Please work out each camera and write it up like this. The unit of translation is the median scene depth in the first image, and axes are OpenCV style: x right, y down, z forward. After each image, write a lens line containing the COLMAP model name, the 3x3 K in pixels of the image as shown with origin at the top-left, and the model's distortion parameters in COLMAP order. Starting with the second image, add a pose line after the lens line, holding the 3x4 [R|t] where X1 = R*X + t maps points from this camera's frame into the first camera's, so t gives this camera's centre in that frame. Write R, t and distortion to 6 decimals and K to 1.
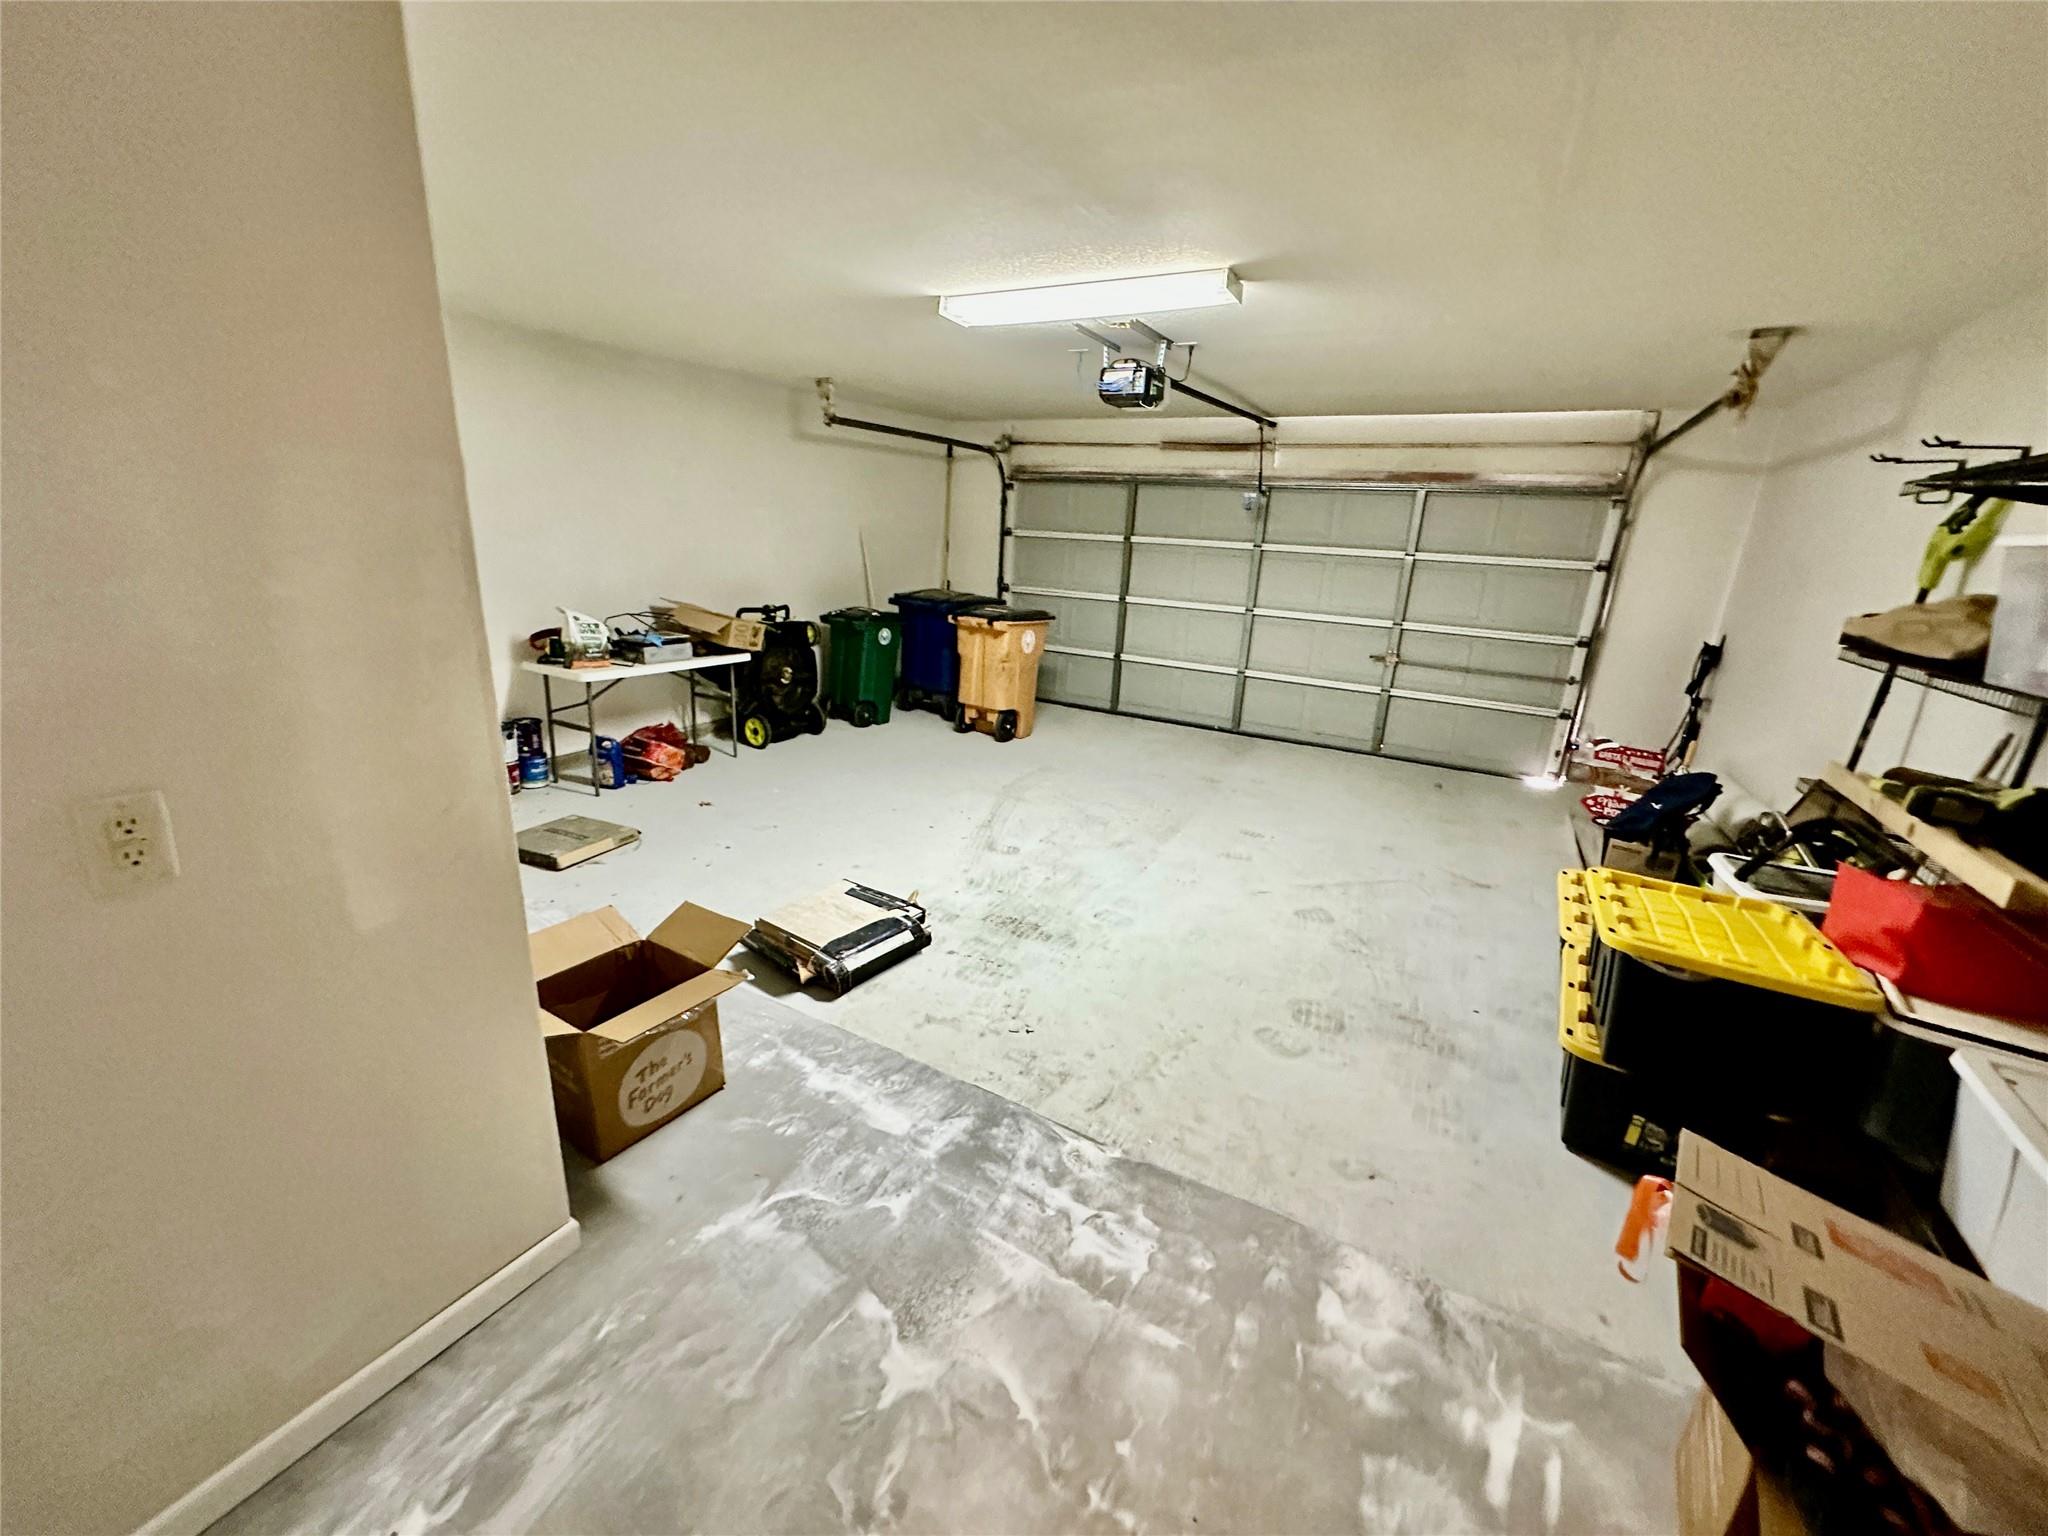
lens RADIAL K [[820.6, 0, 1021.6], [0, 820.6, 769.5], [0, 0, 1]] dist [-0.003630, 0.002073]
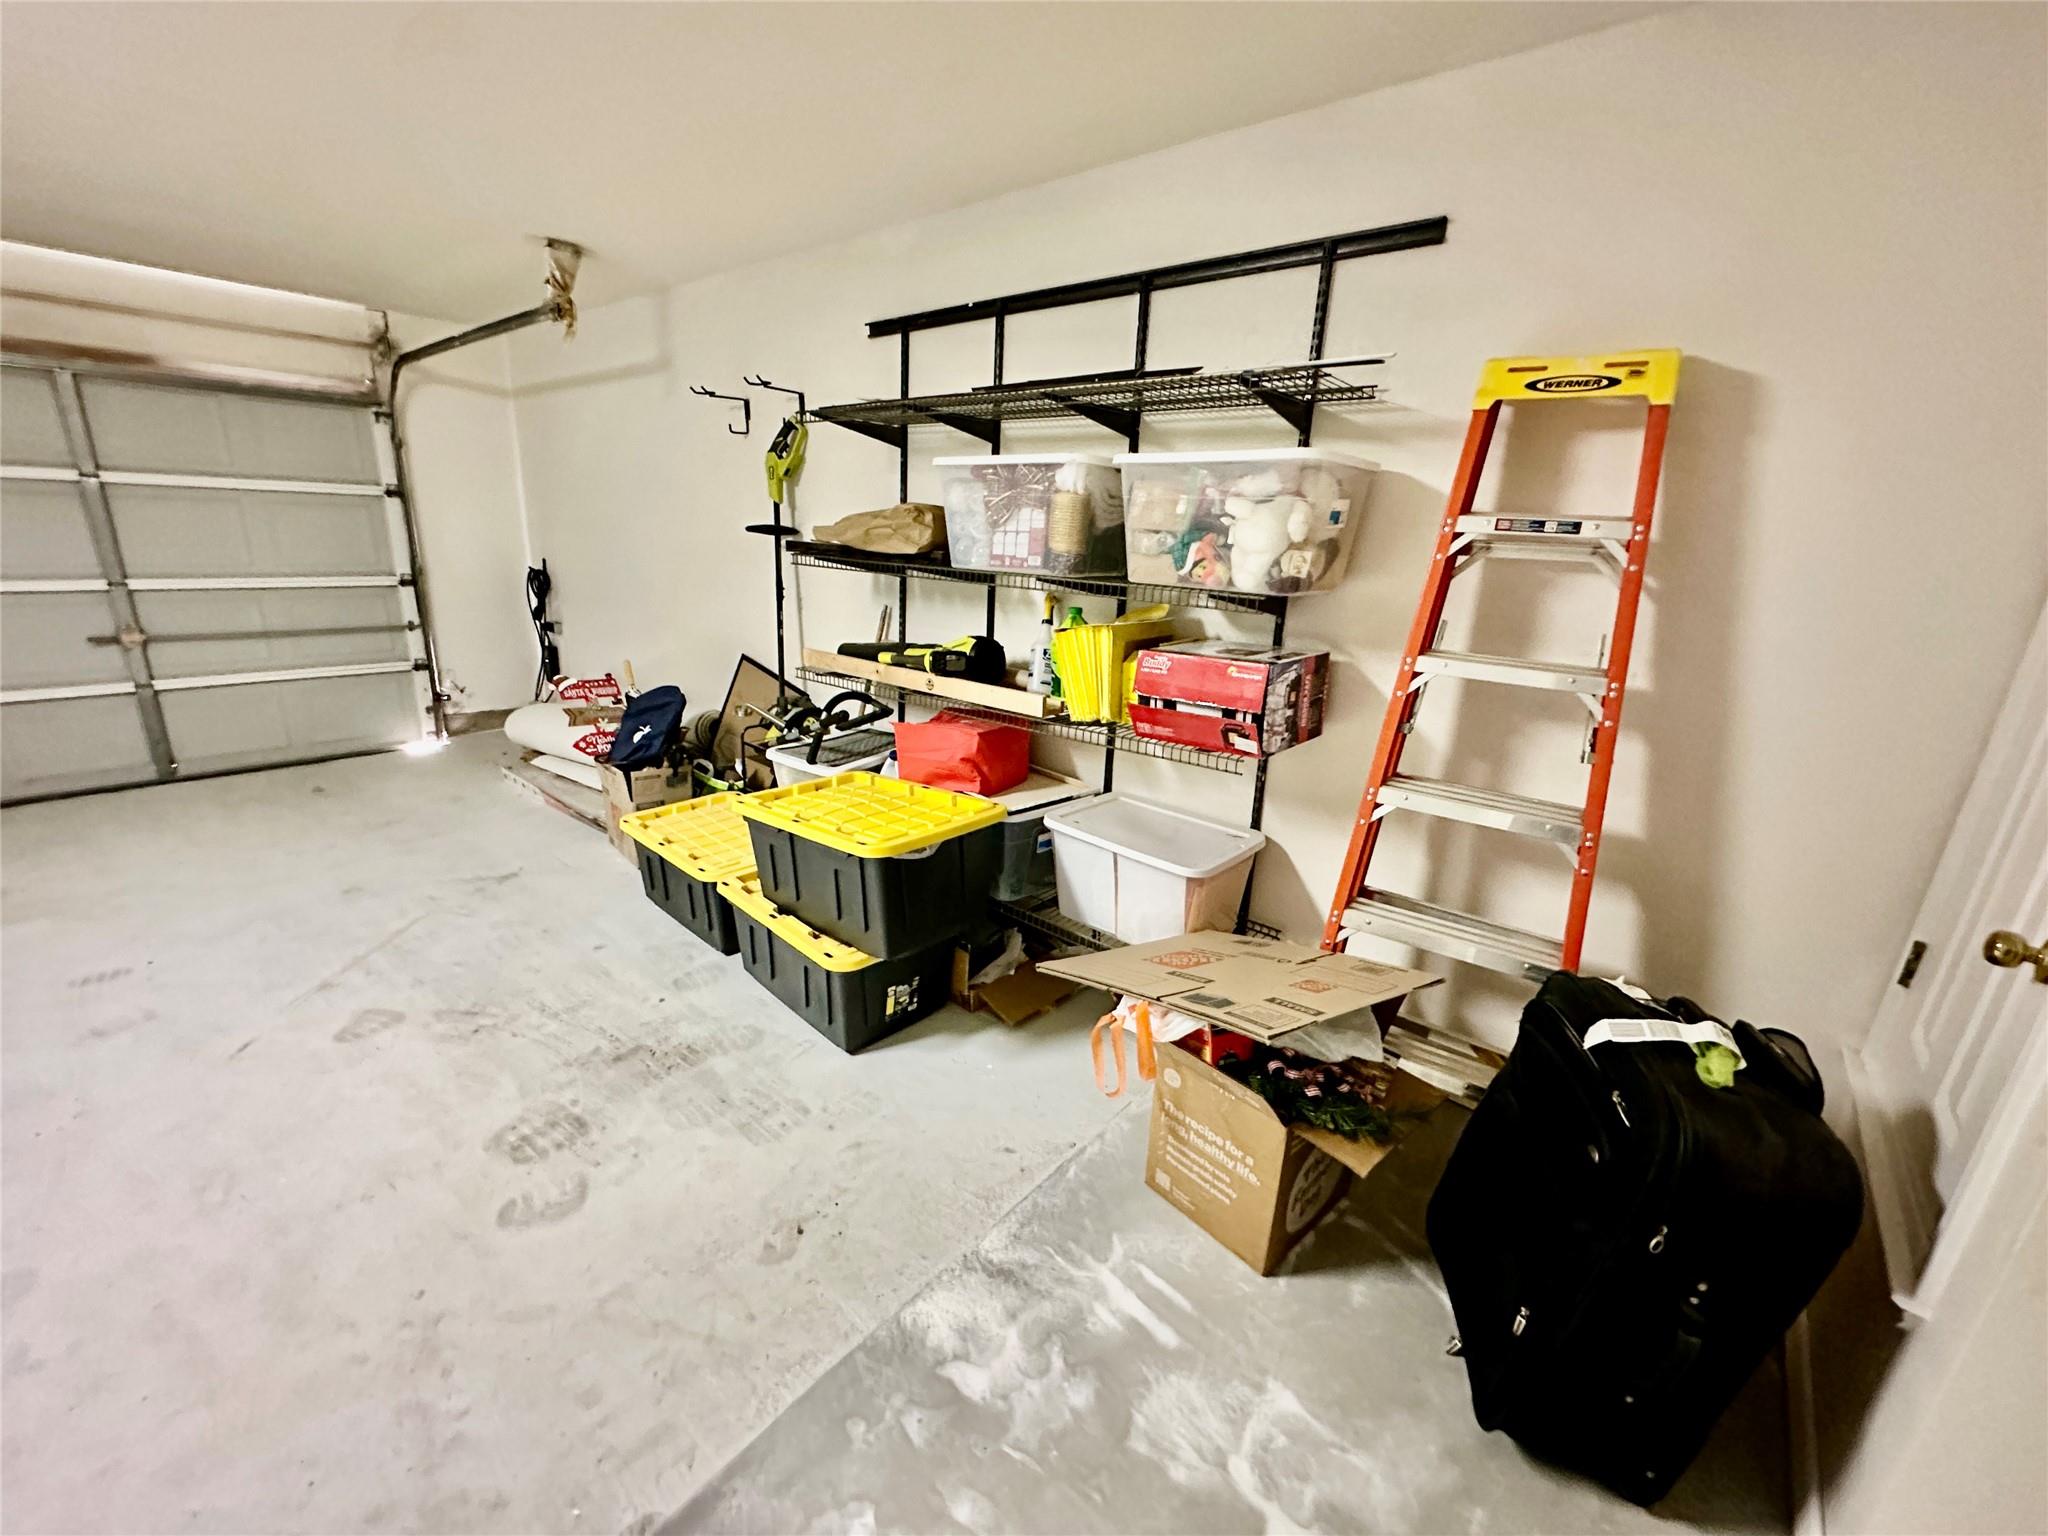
lens RADIAL K [[820.6, 0, 1021.6], [0, 820.6, 769.5], [0, 0, 1]] dist [-0.003630, 0.002073]
pose [[0.197329, -0.318156, 0.927275, -0.087757], [0.245174, 0.931831, 0.267545, -0.062425], [-0.949184, 0.174549, 0.261881, 0.283940]]
